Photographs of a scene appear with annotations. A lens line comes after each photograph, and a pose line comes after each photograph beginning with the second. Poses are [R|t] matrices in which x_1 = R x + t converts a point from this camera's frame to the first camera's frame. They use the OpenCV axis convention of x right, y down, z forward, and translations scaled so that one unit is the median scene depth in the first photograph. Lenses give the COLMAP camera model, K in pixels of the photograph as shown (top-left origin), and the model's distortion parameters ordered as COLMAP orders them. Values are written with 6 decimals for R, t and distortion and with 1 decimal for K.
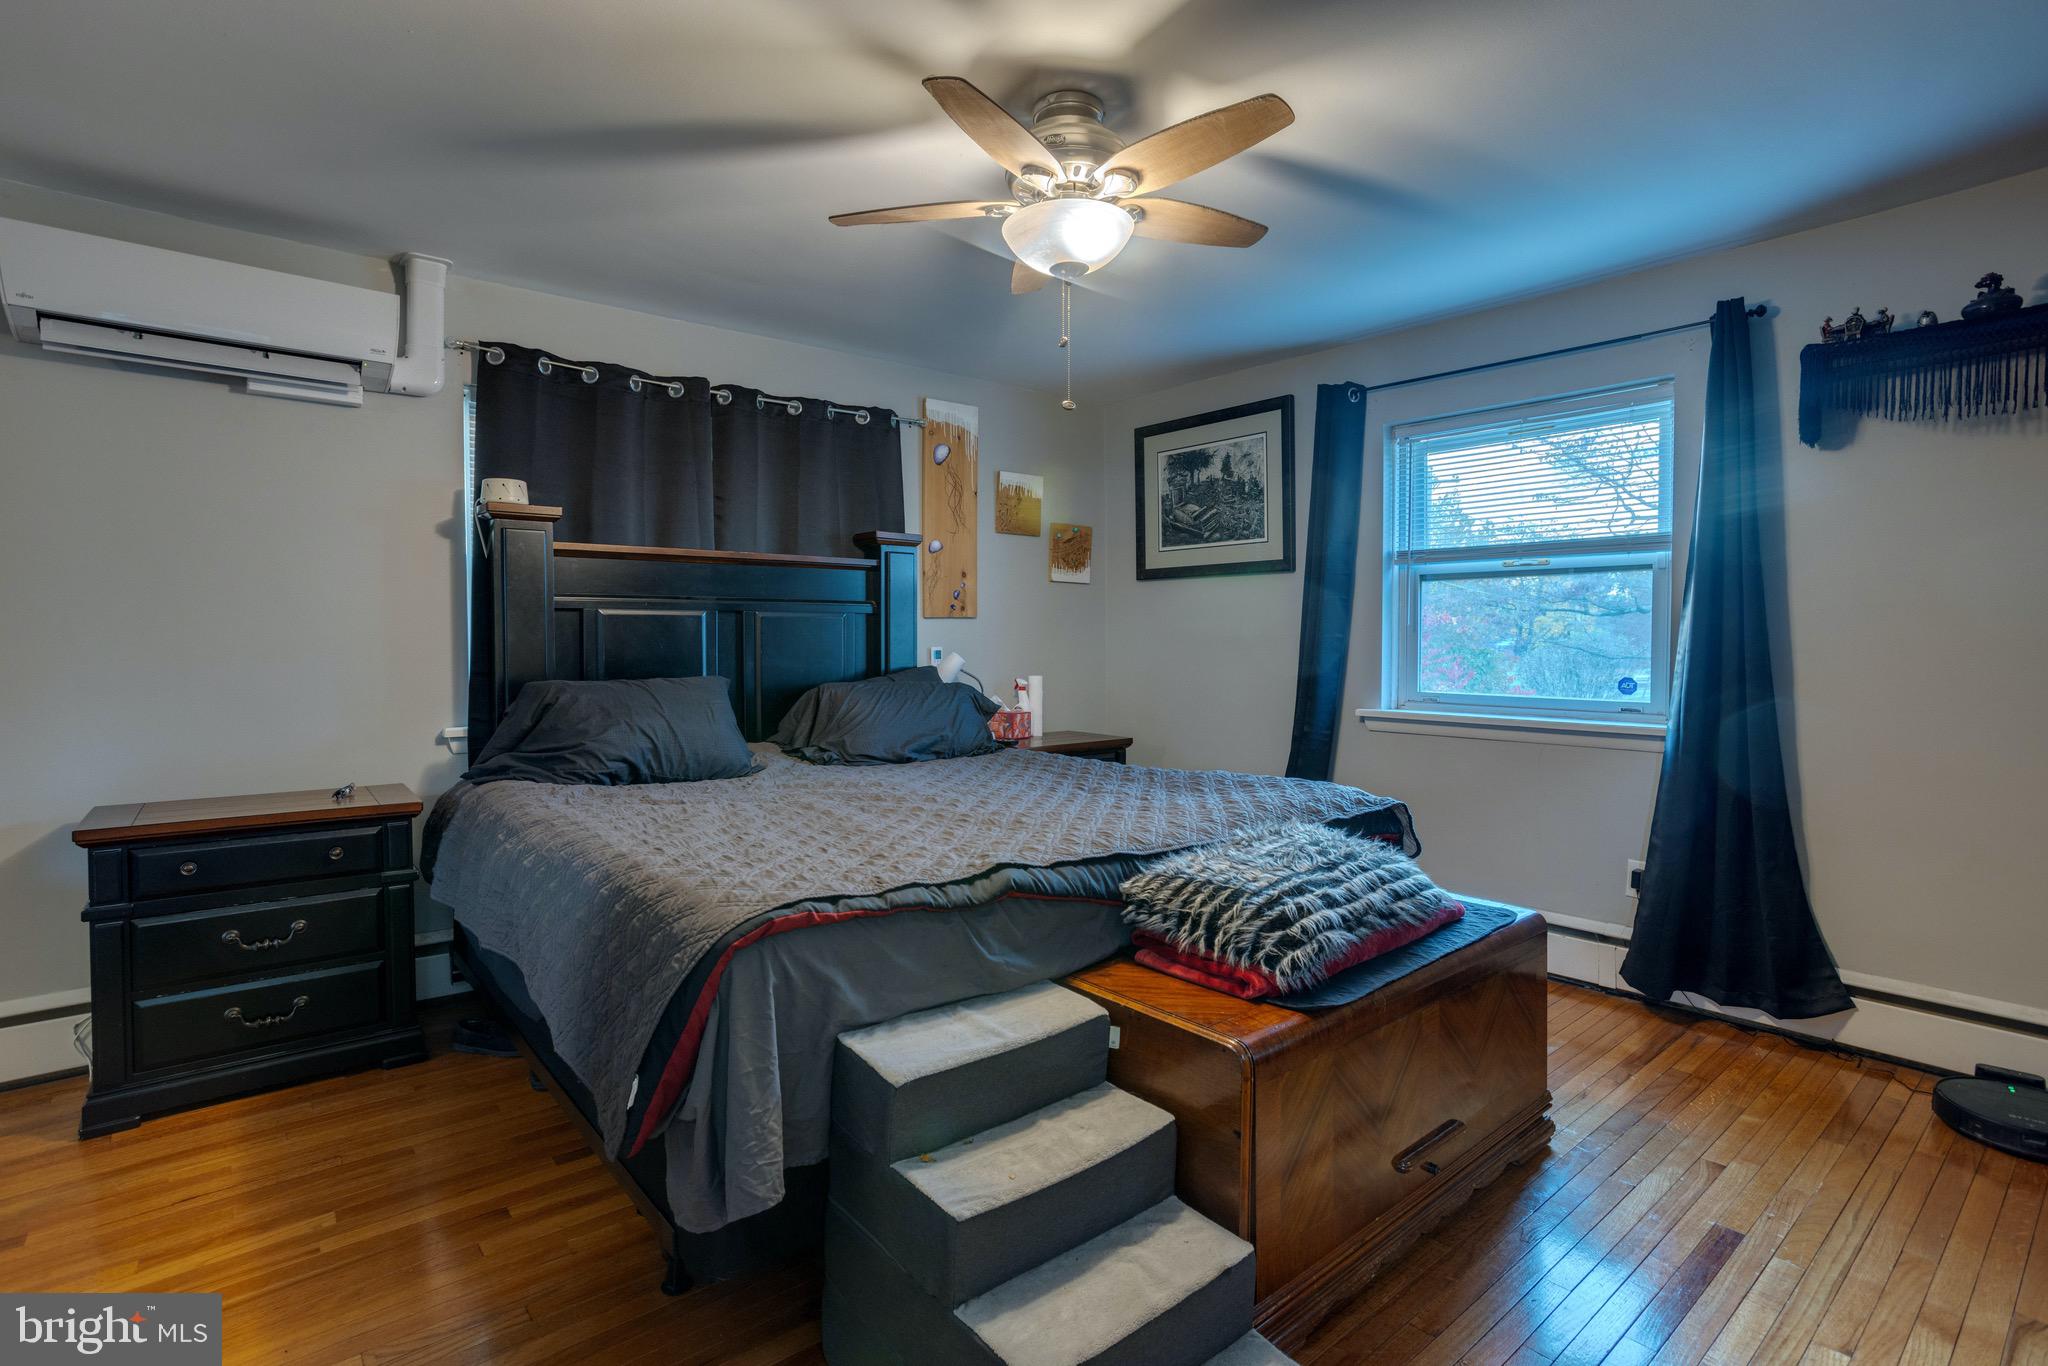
lens RADIAL K [[1003.3, 0, 1021.3], [0, 1003.3, 665.8], [0, 0, 1]] dist [-0.006457, 0.003380]
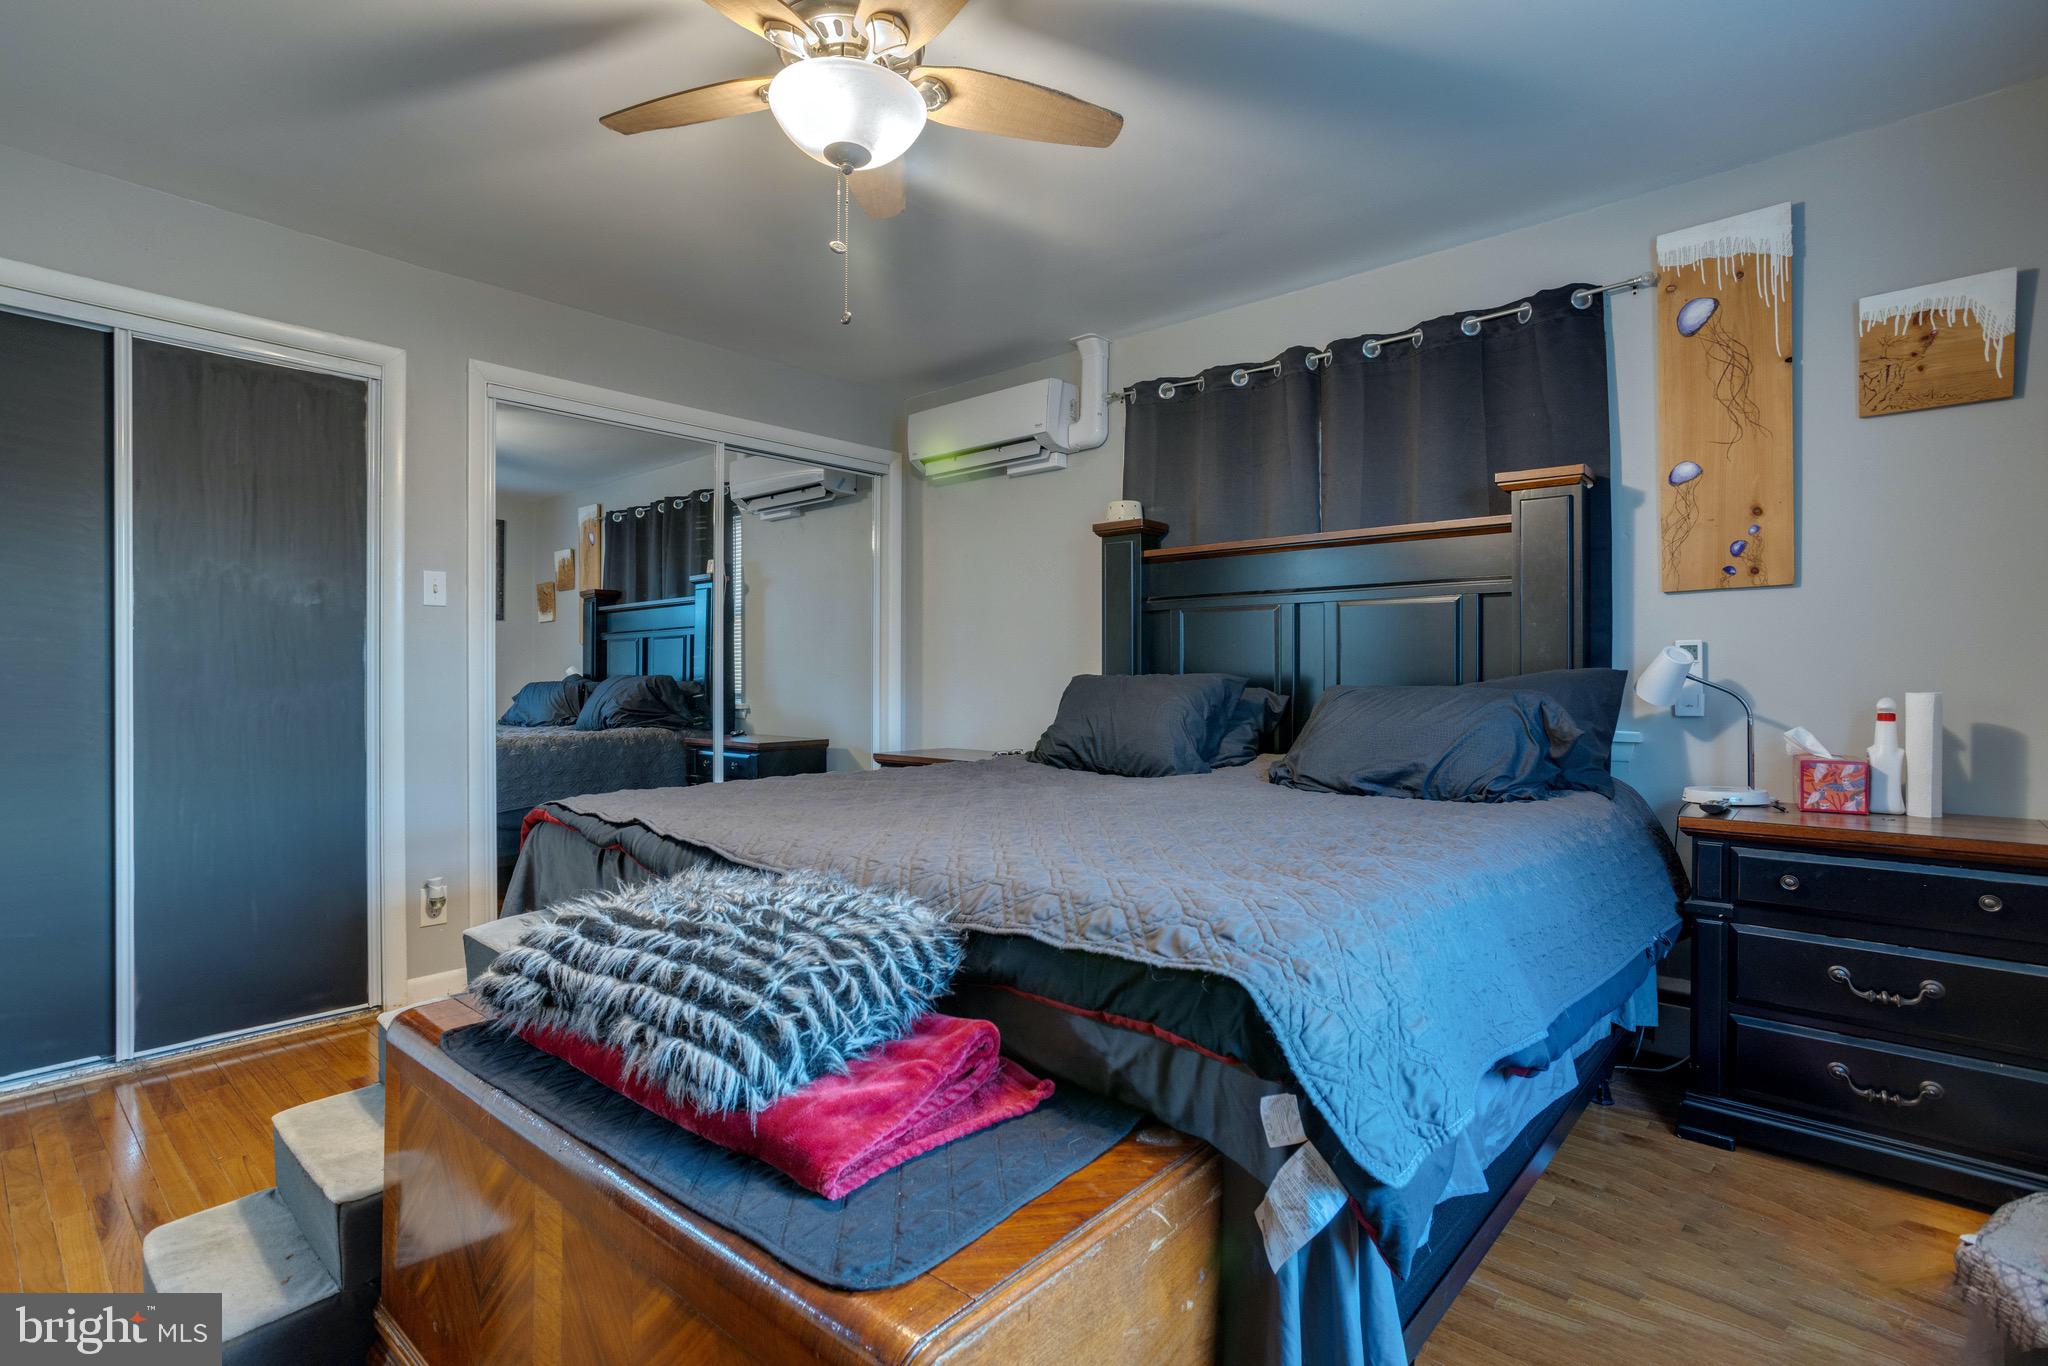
lens RADIAL K [[1003.3, 0, 1019.4], [0, 1003.3, 679.7], [0, 0, 1]] dist [-0.006457, 0.003380]
pose [[0.140067, 0.009641, -0.990095, 0.458536], [-0.028673, 0.999573, 0.005677, 0.013330], [0.989727, 0.027594, 0.140284, 0.529612]]
